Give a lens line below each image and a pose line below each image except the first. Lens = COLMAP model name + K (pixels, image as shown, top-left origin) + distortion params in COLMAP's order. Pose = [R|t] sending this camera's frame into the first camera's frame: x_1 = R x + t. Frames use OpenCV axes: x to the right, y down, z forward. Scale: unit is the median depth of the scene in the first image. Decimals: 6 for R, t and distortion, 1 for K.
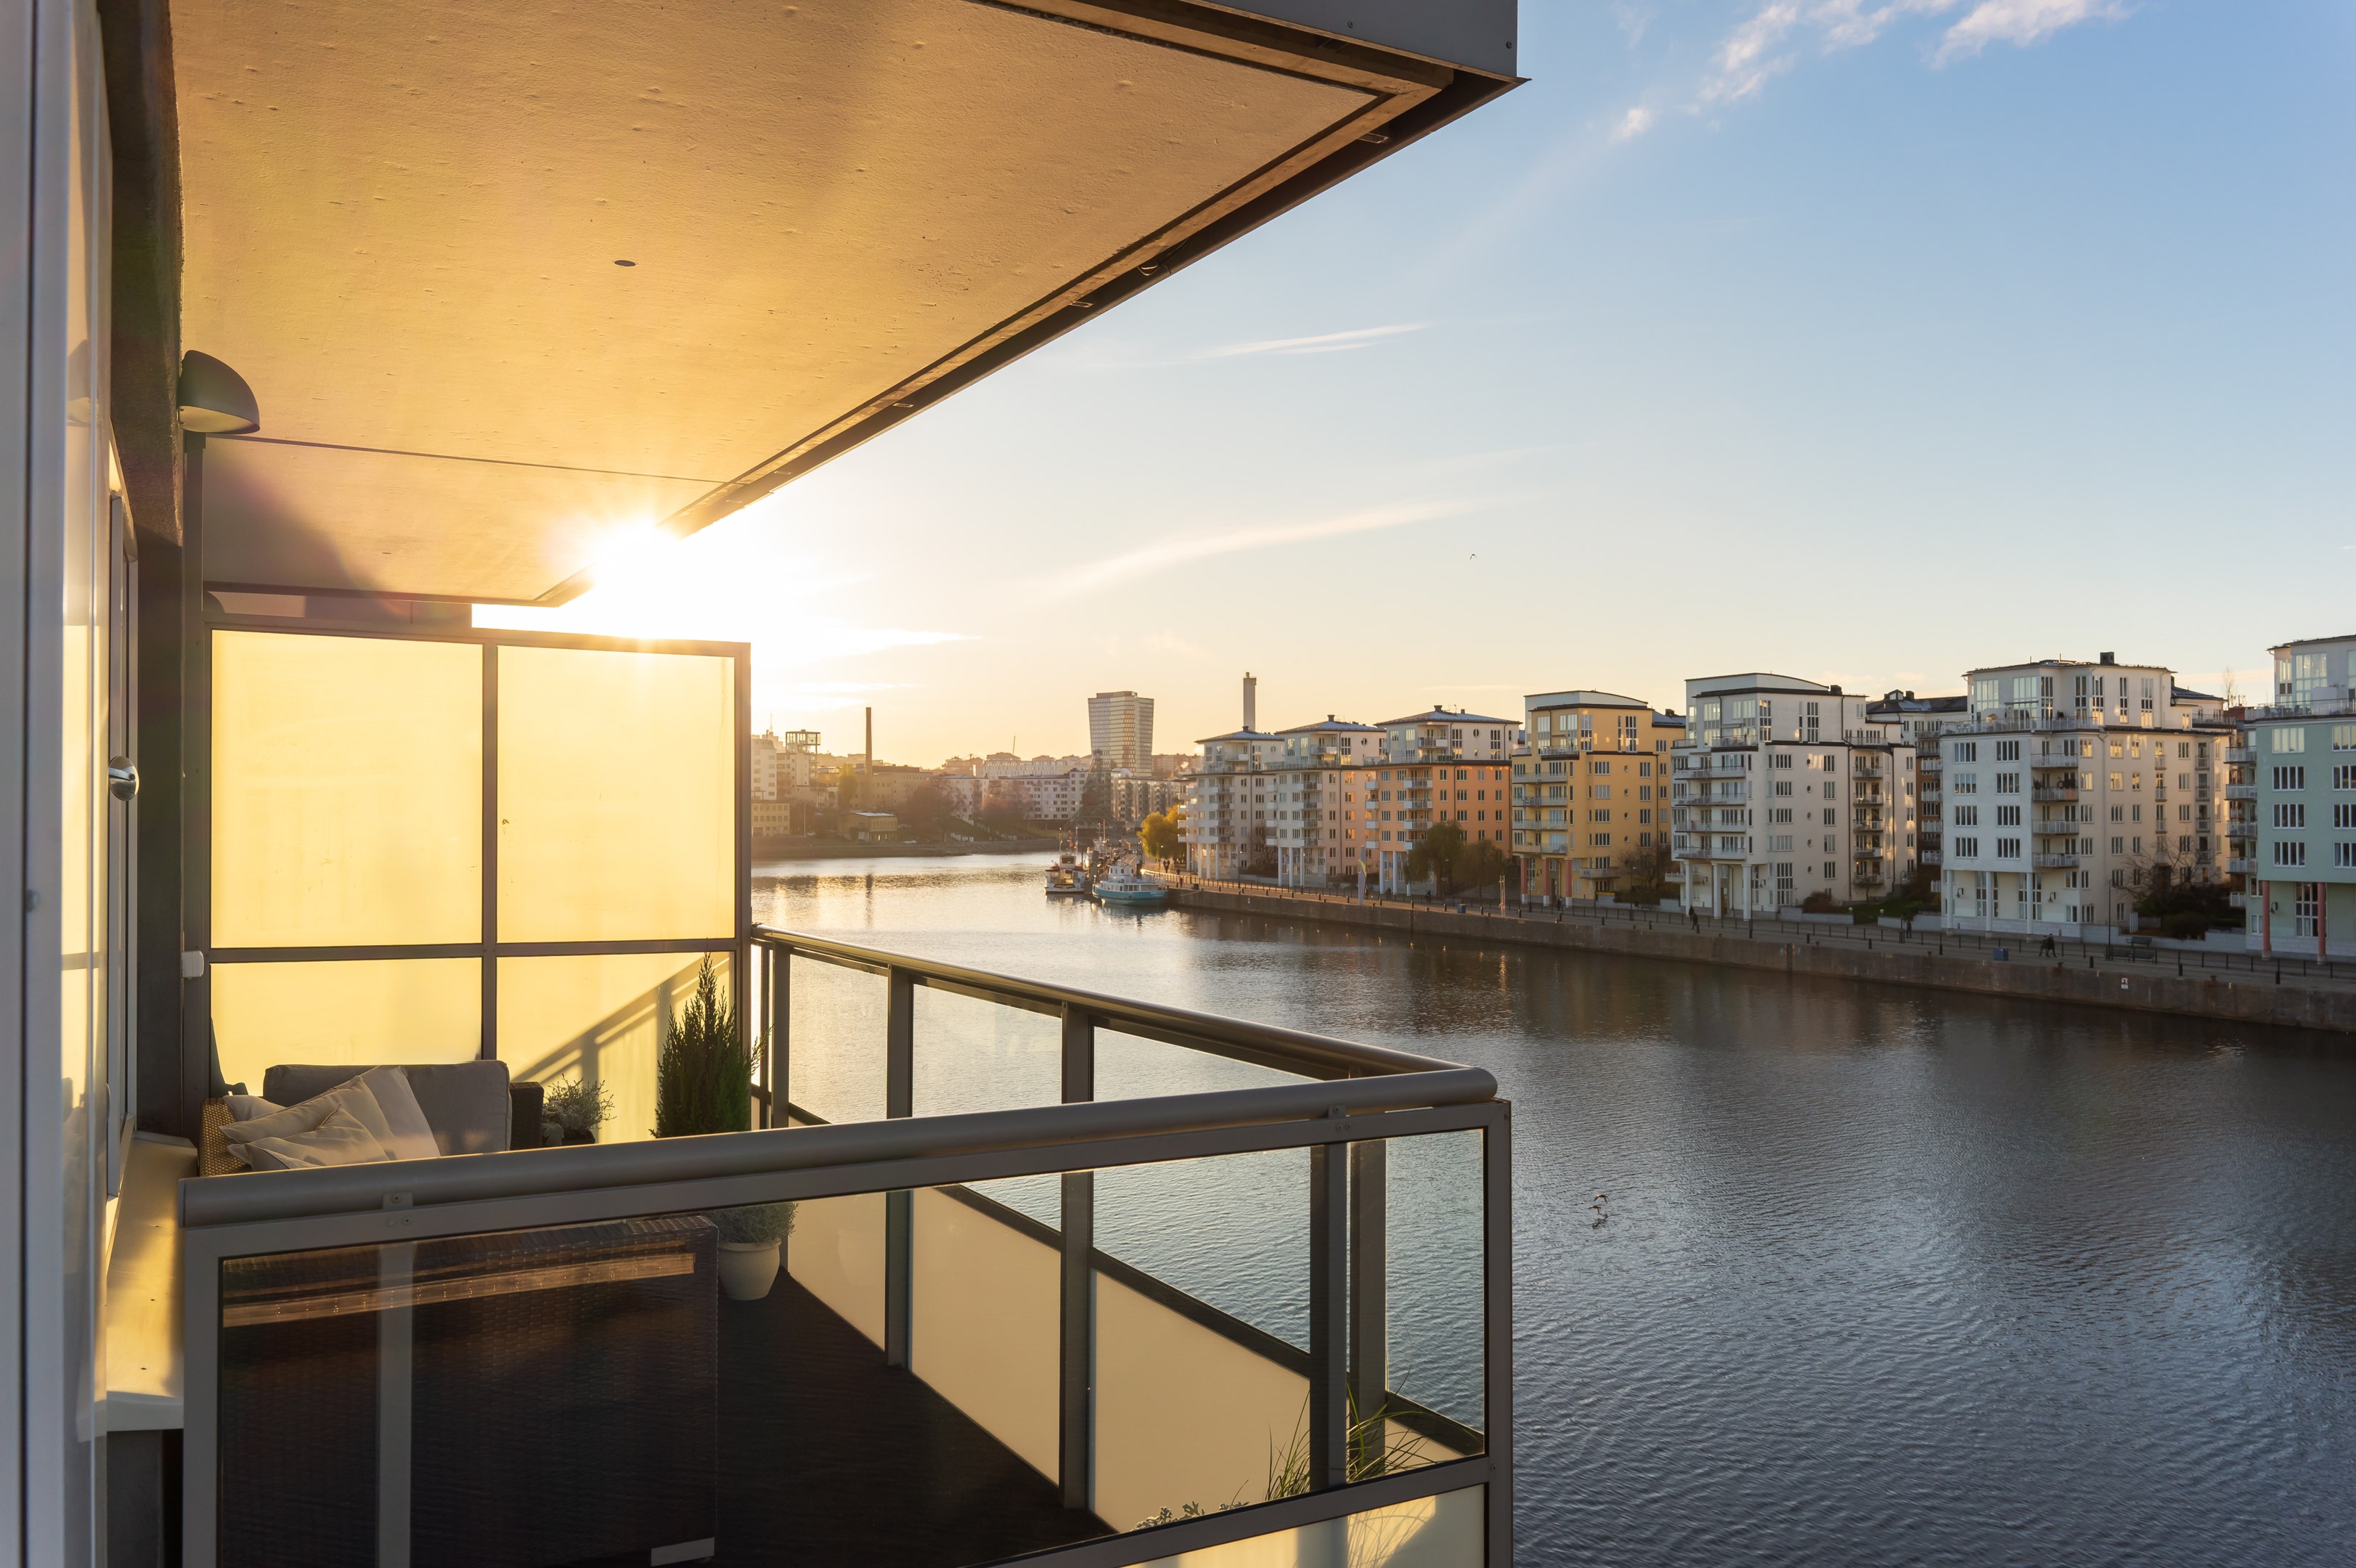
lens RADIAL K [[2077.8, 0, 1224.7], [0, 2077.8, 778.4], [0, 0, 1]] dist [0.046472, -0.018357]
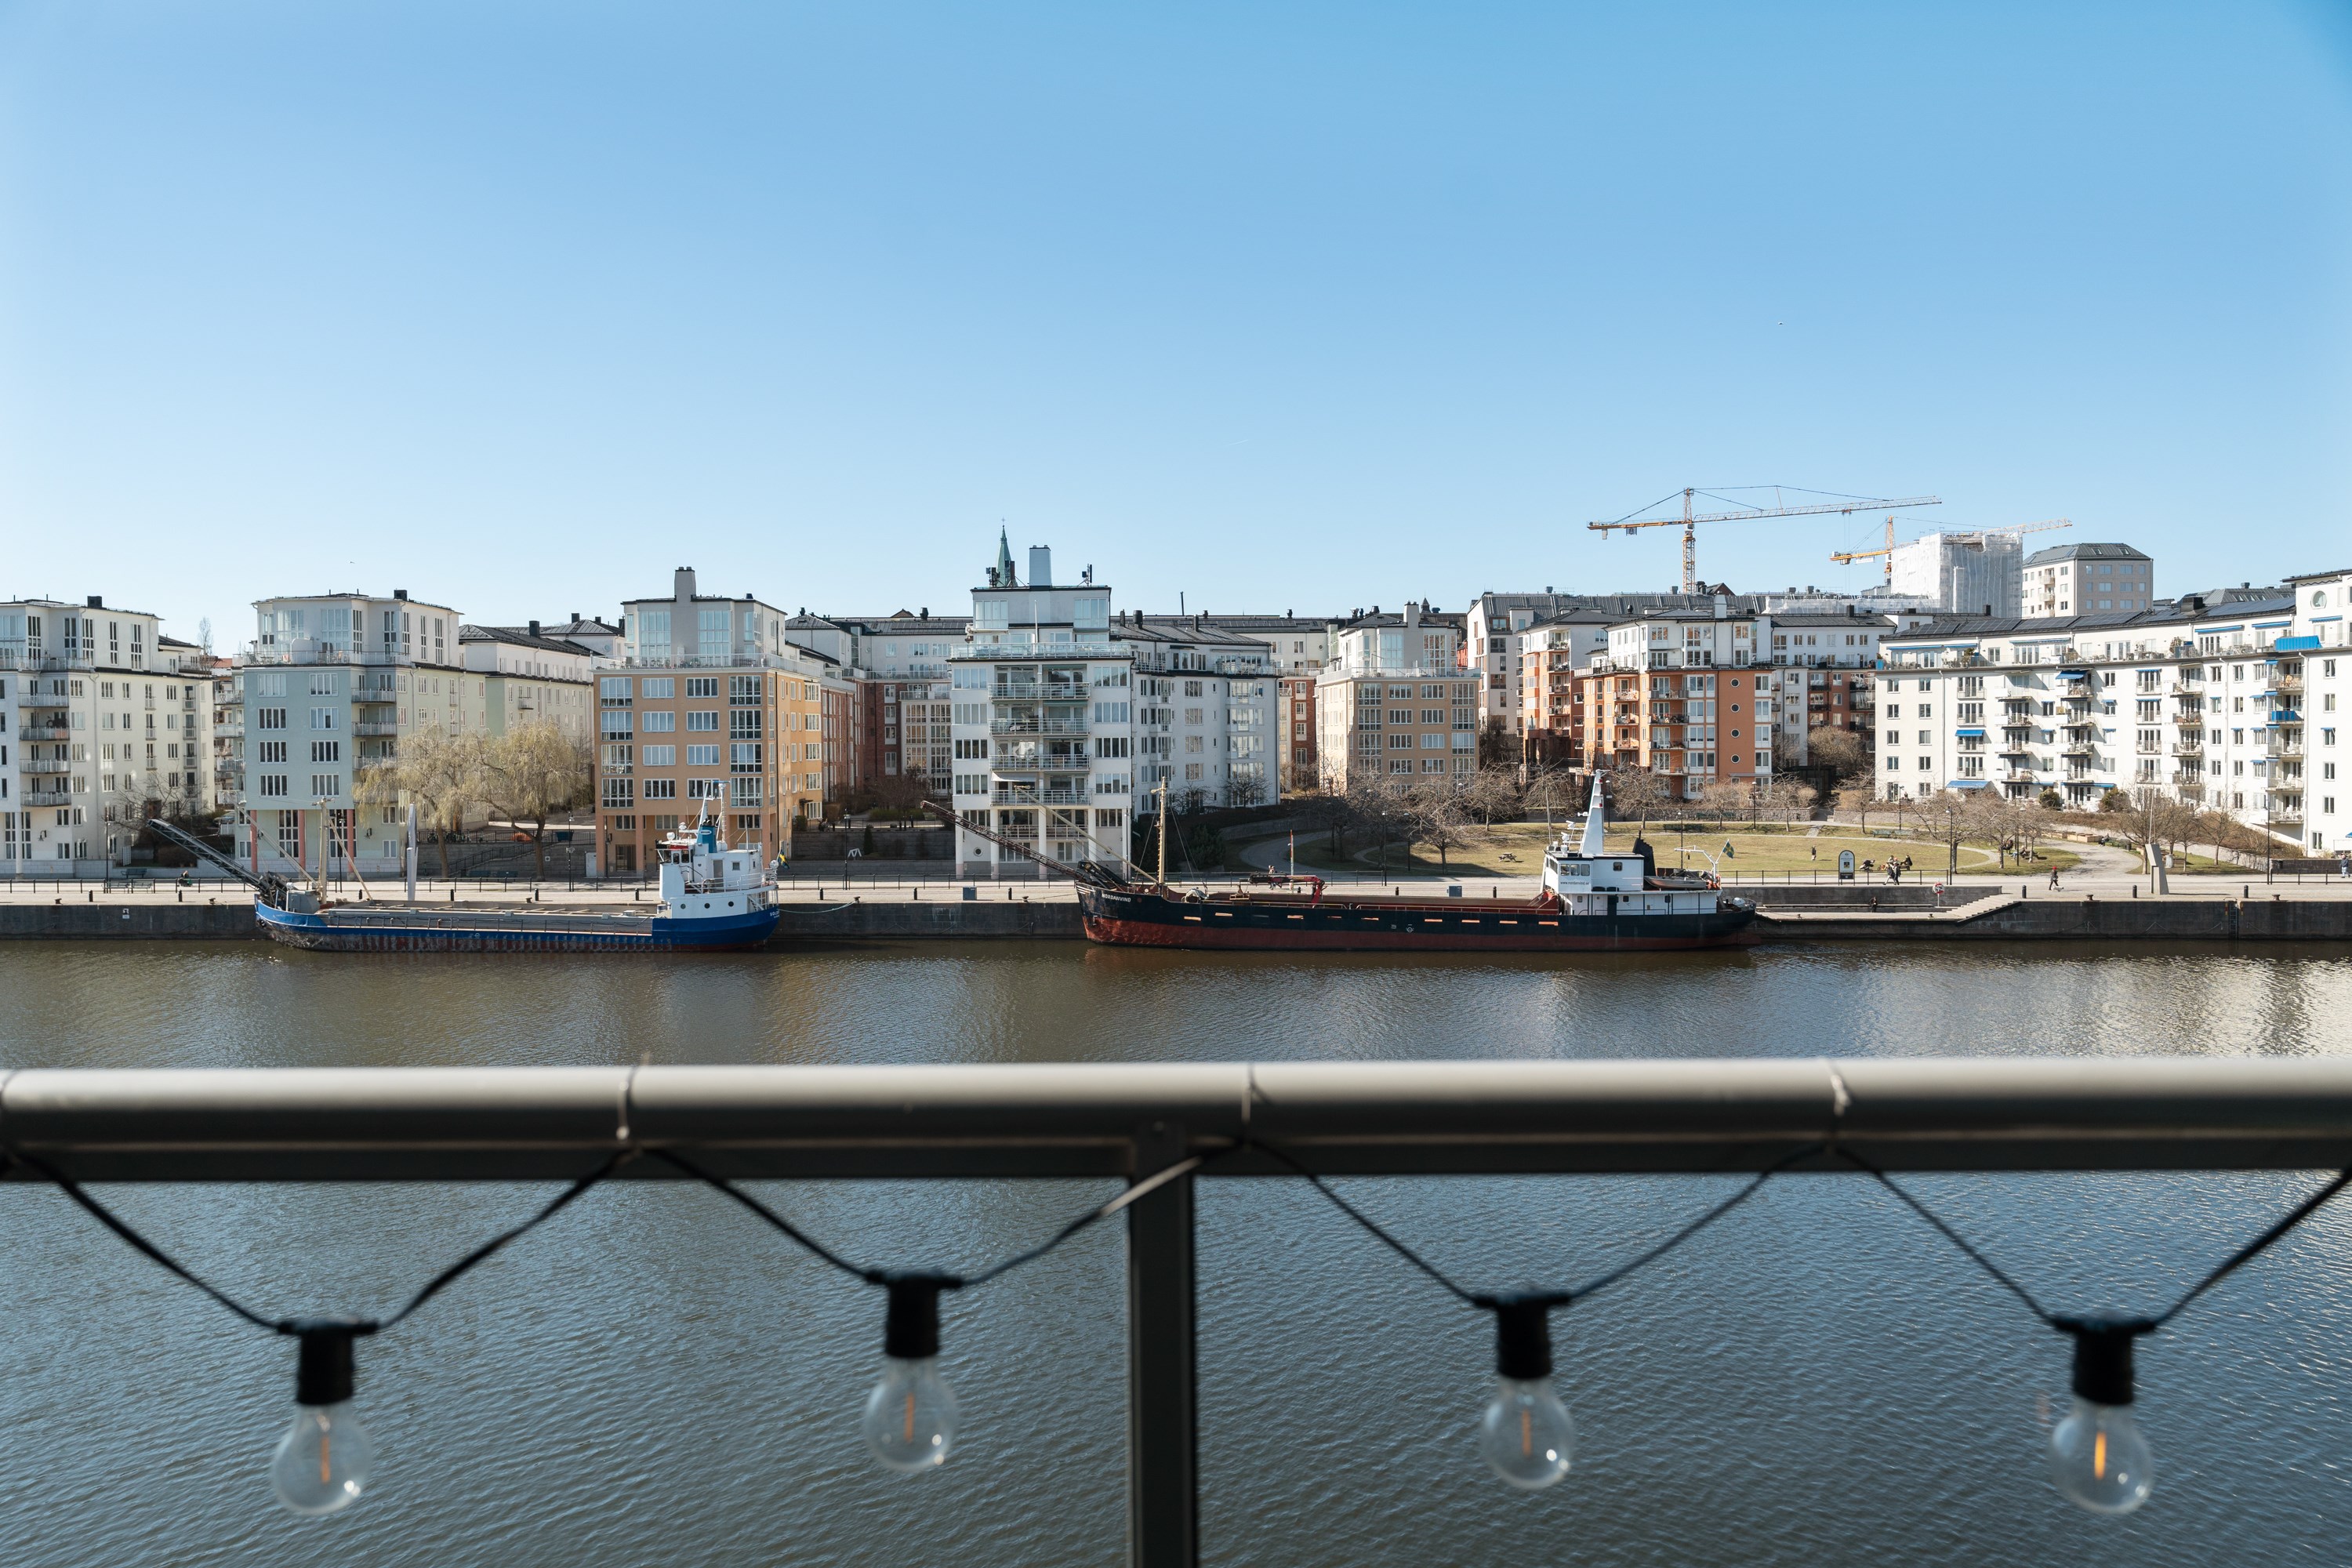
lens RADIAL K [[1740.5, 0, 1105.3], [0, 1740.5, 774.6], [0, 0, 1]] dist [0.014974, 0.015550]
pose [[0.512983, -0.022503, 0.858104, -0.067894], [-0.003105, 0.999601, 0.028070, 0.001878], [-0.858393, -0.017064, 0.512709, 0.128984]]
